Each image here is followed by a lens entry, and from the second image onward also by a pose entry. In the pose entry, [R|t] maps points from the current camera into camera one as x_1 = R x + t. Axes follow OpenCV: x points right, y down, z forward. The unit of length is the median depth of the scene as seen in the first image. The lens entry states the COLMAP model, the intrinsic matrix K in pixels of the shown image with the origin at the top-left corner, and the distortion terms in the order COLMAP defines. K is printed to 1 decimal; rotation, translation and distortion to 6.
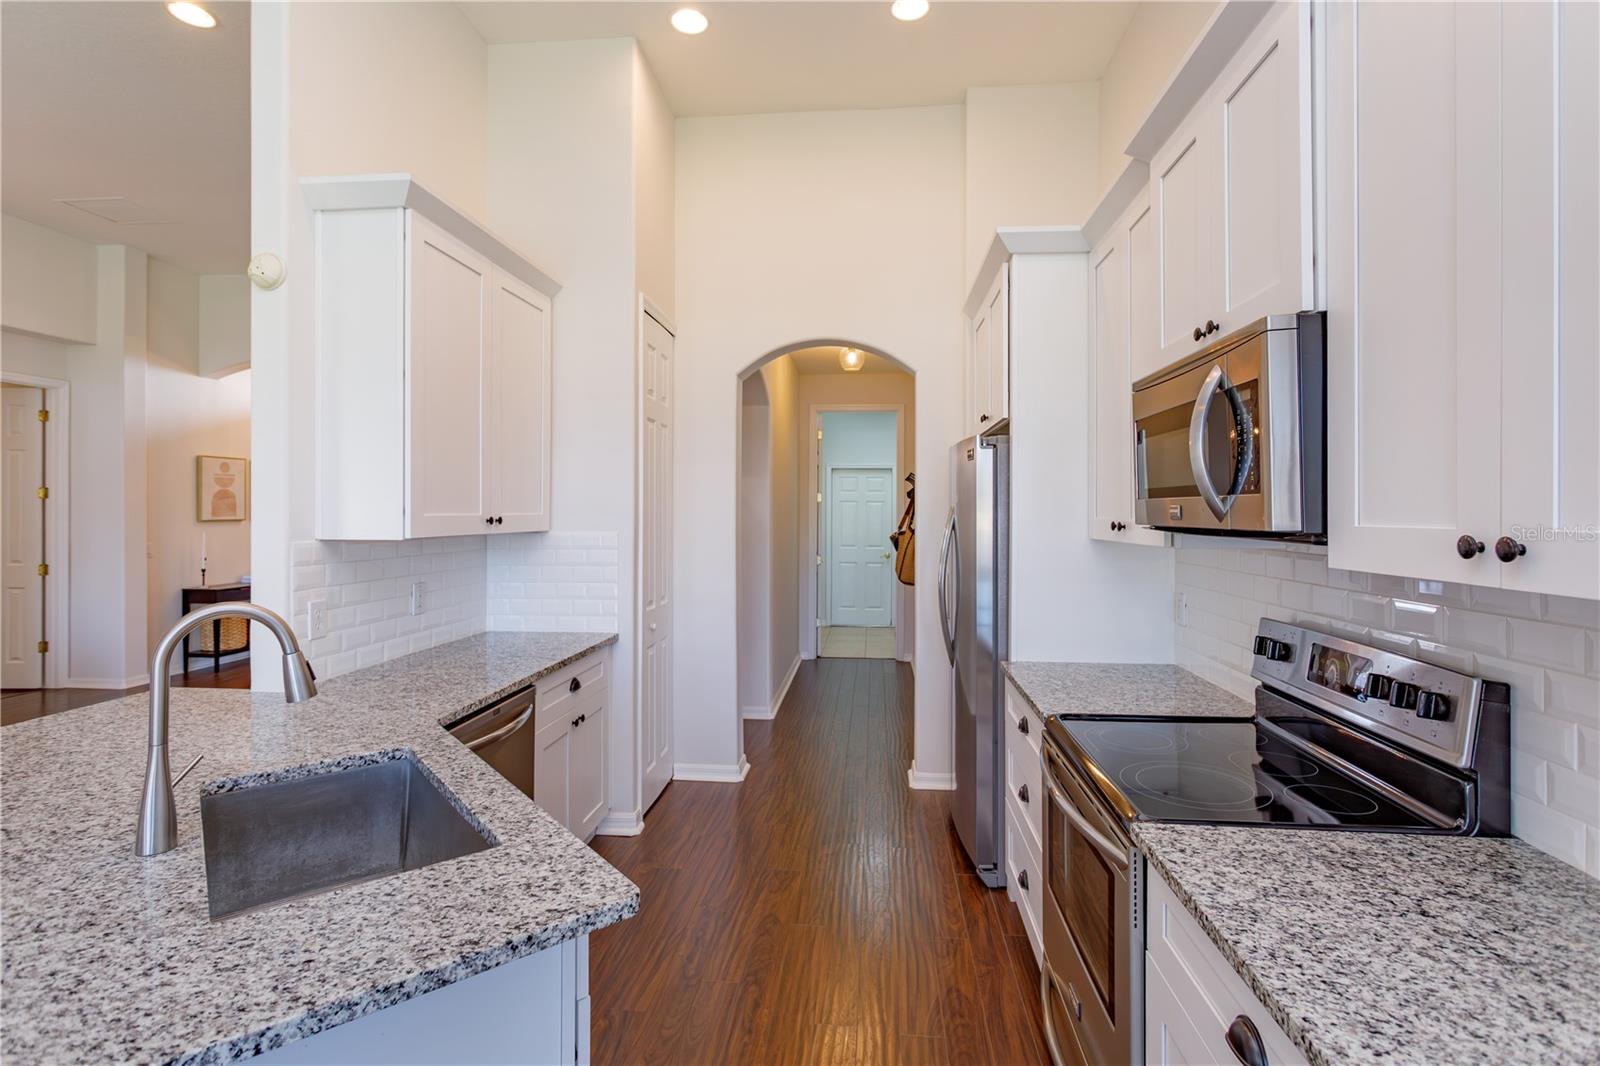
lens RADIAL K [[761.7, 0, 811.5], [0, 761.7, 496.0], [0, 0, 1]] dist [0.000128, 0.000903]
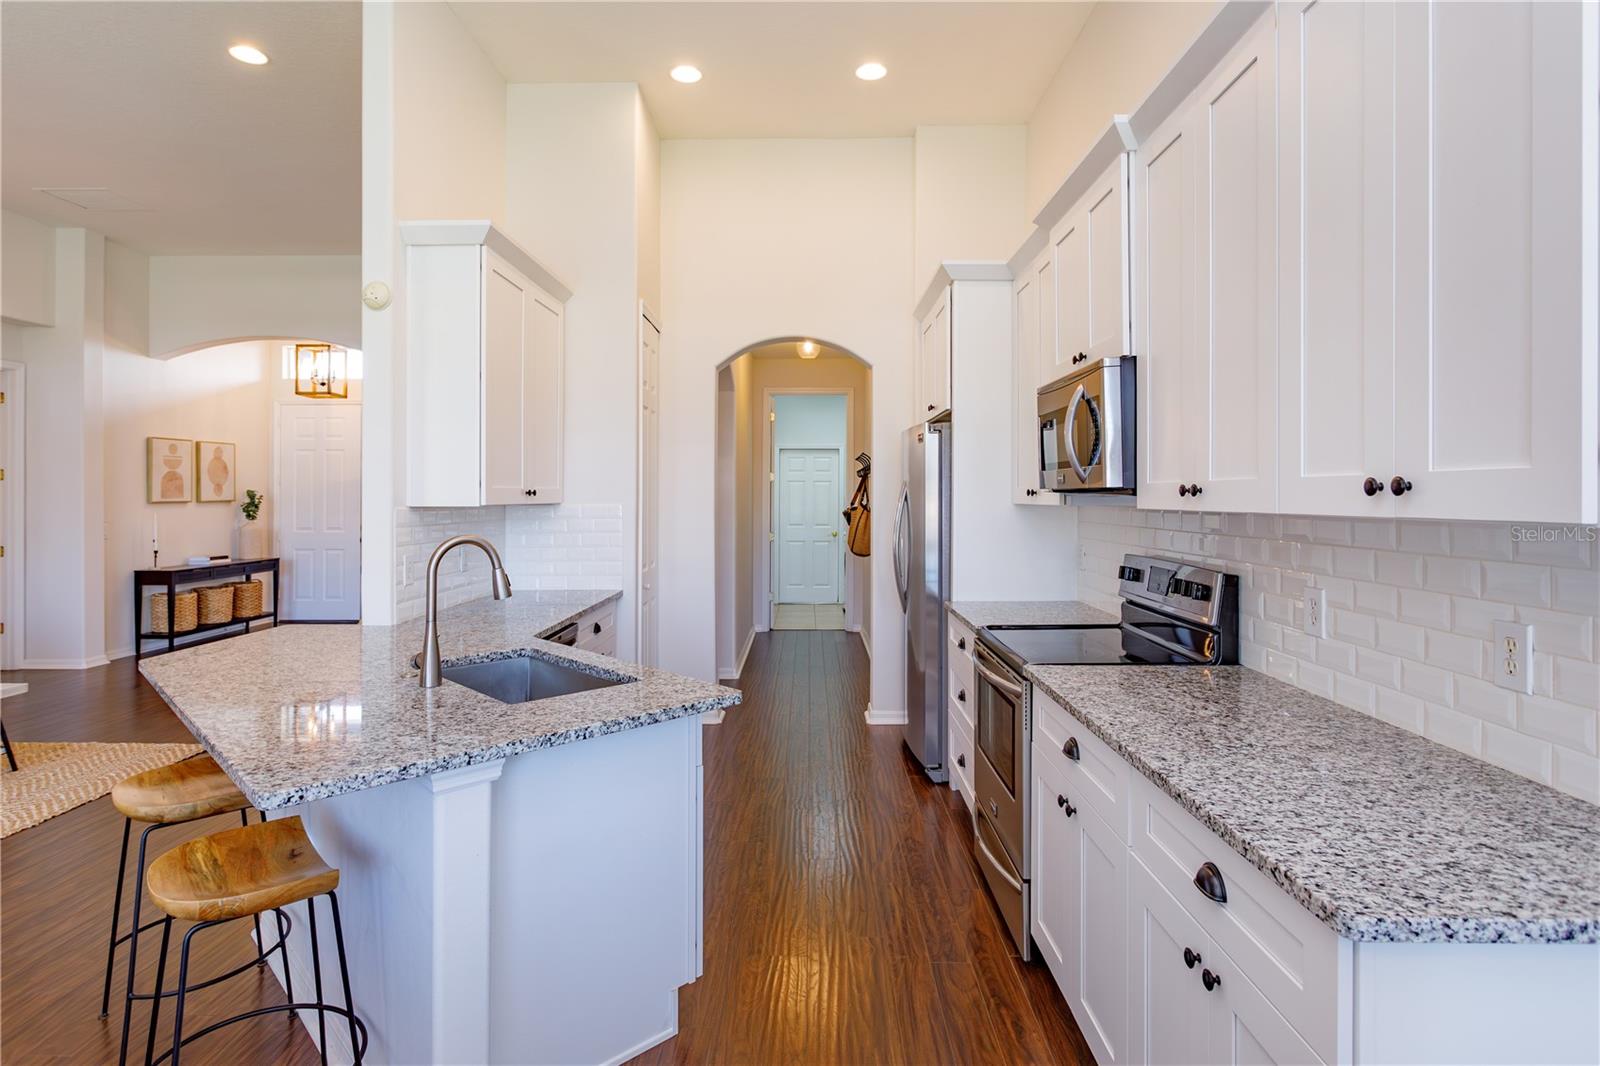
lens RADIAL K [[843.0, 0, 785.7], [0, 843.0, 495.7], [0, 0, 1]] dist [0.000558, 0.002688]
pose [[0.998297, -0.004414, 0.058174, -0.096938], [0.003280, 0.999803, 0.019583, 0.012563], [-0.058249, -0.019359, 0.998114, -0.384880]]
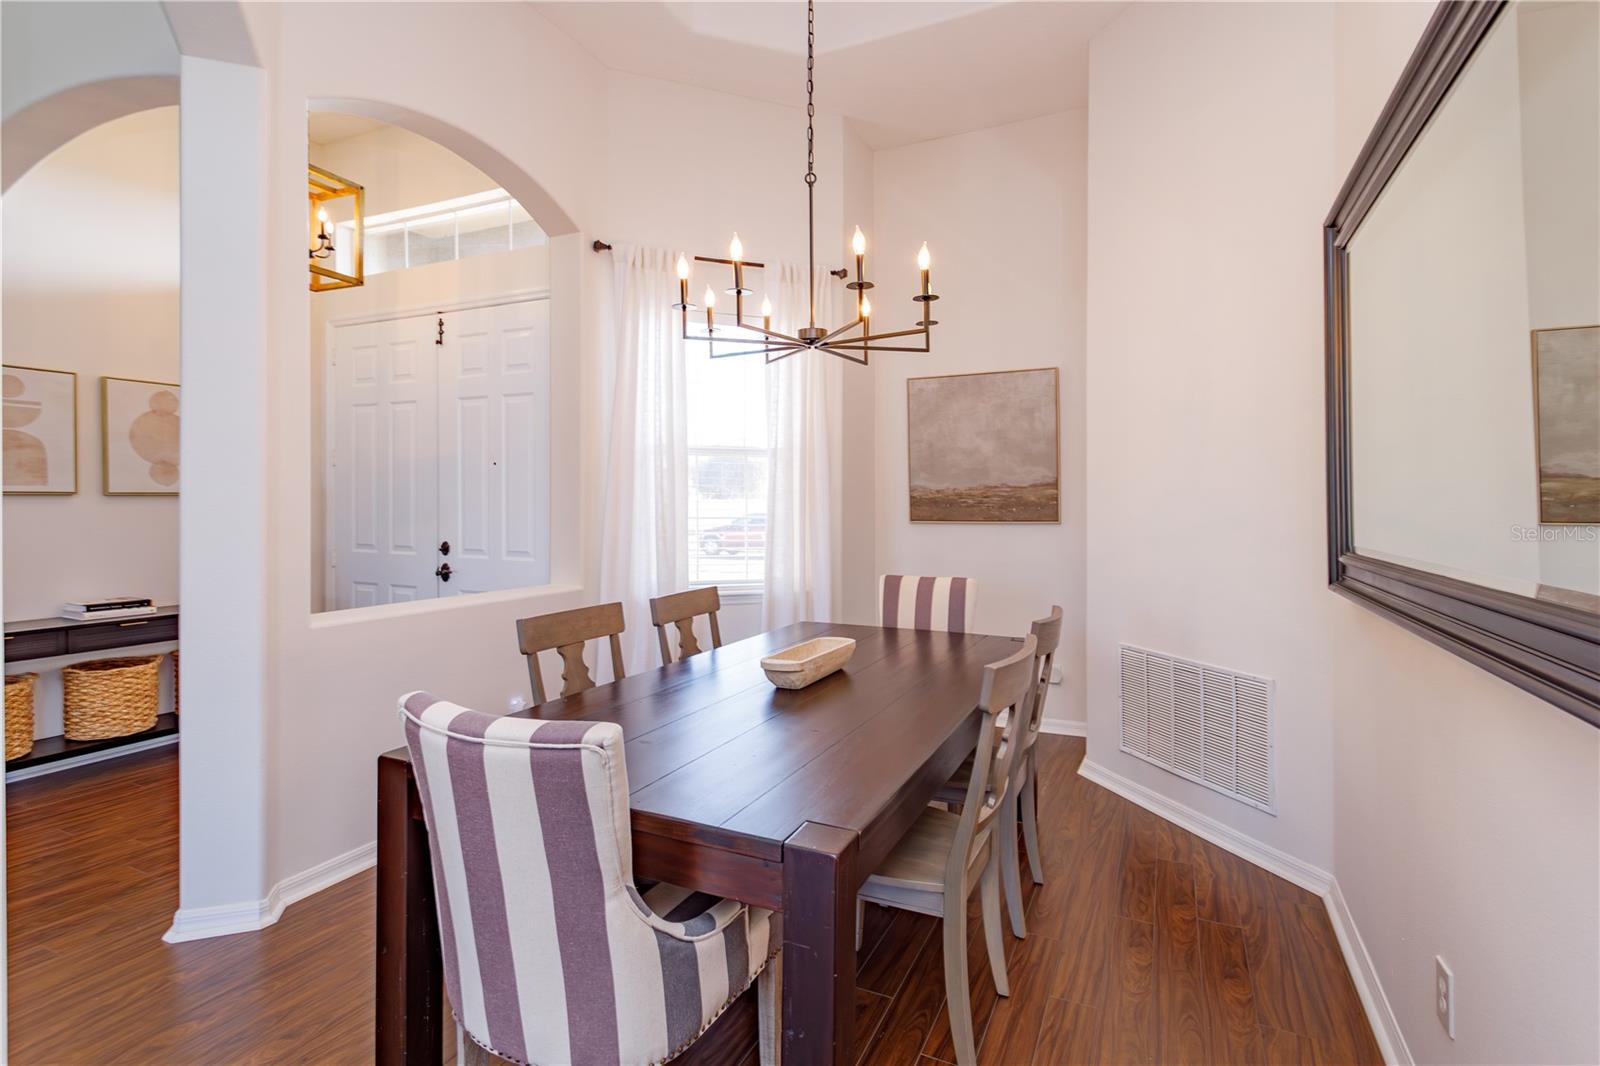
lens RADIAL K [[761.7, 0, 802.7], [0, 761.7, 504.7], [0, 0, 1]] dist [0.000128, 0.000903]
pose [[0.937614, 0.002039, -0.347671, -0.318947], [0.004806, 0.999811, 0.018825, 0.086296], [0.347644, -0.019321, 0.937427, 1.894266]]
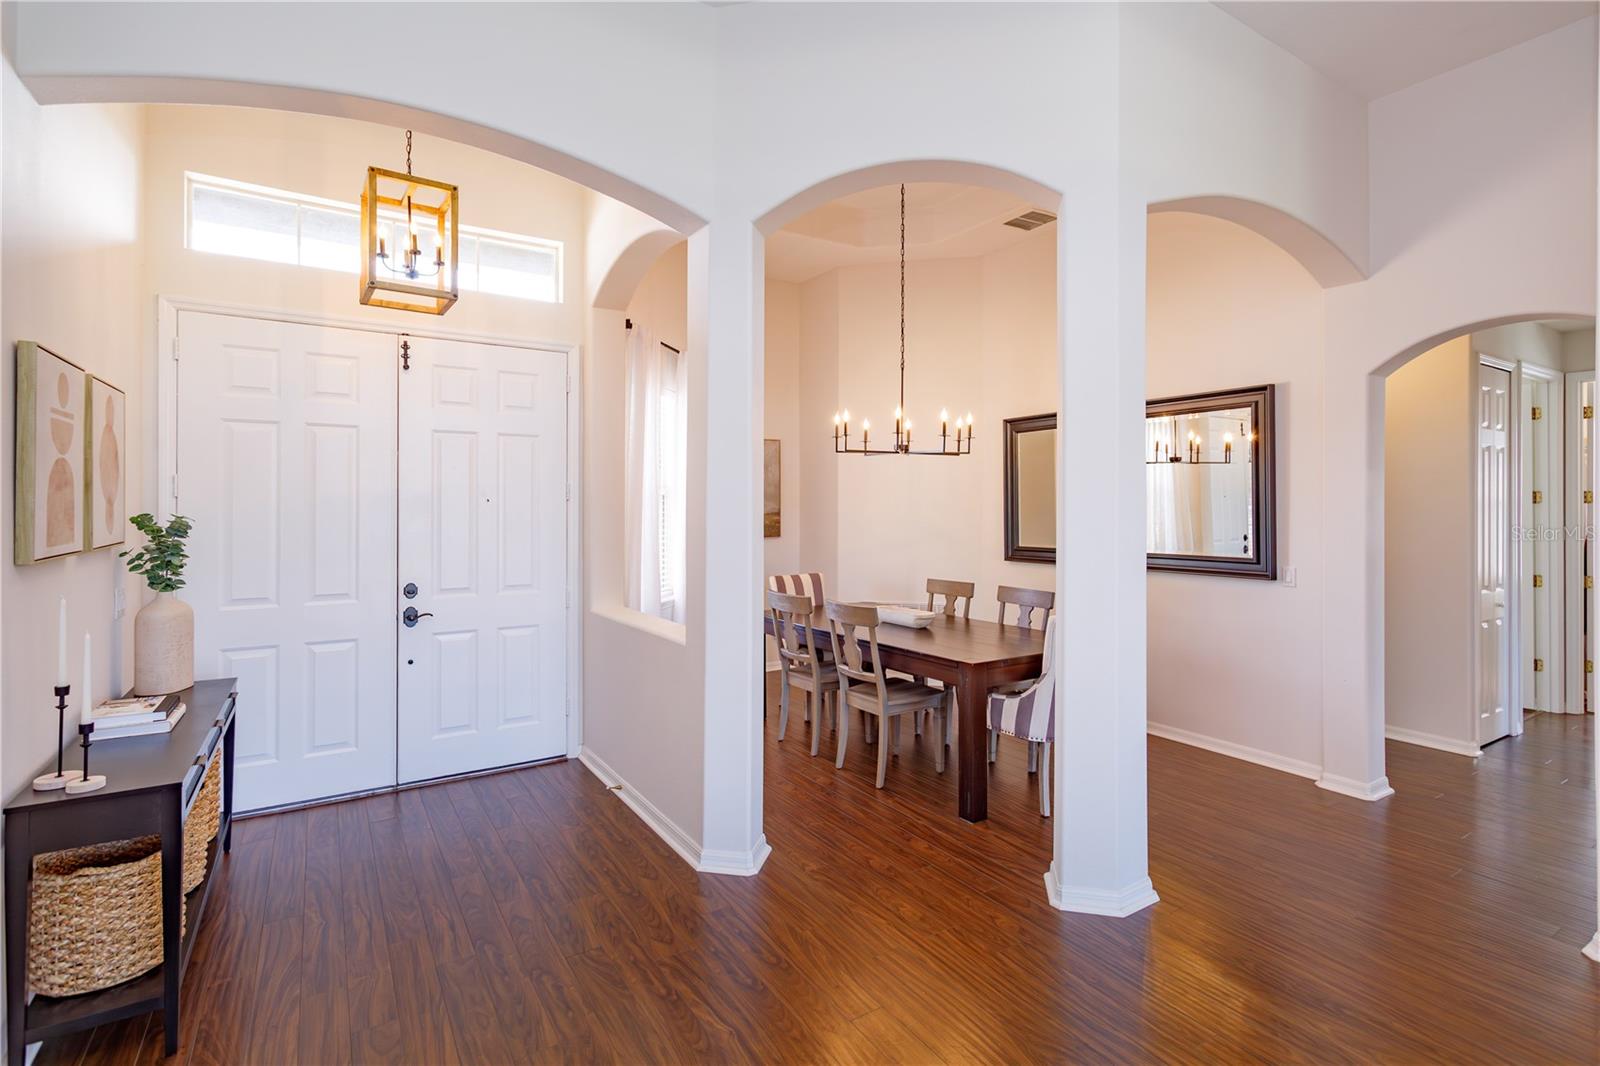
lens RADIAL K [[761.7, 0, 821.9], [0, 761.7, 501.6], [0, 0, 1]] dist [0.000128, 0.000903]
pose [[0.785457, 0.002787, 0.618910, -1.902185], [-0.011365, 0.999886, 0.009921, 0.005958], [-0.618812, -0.014827, 0.785399, 1.472258]]
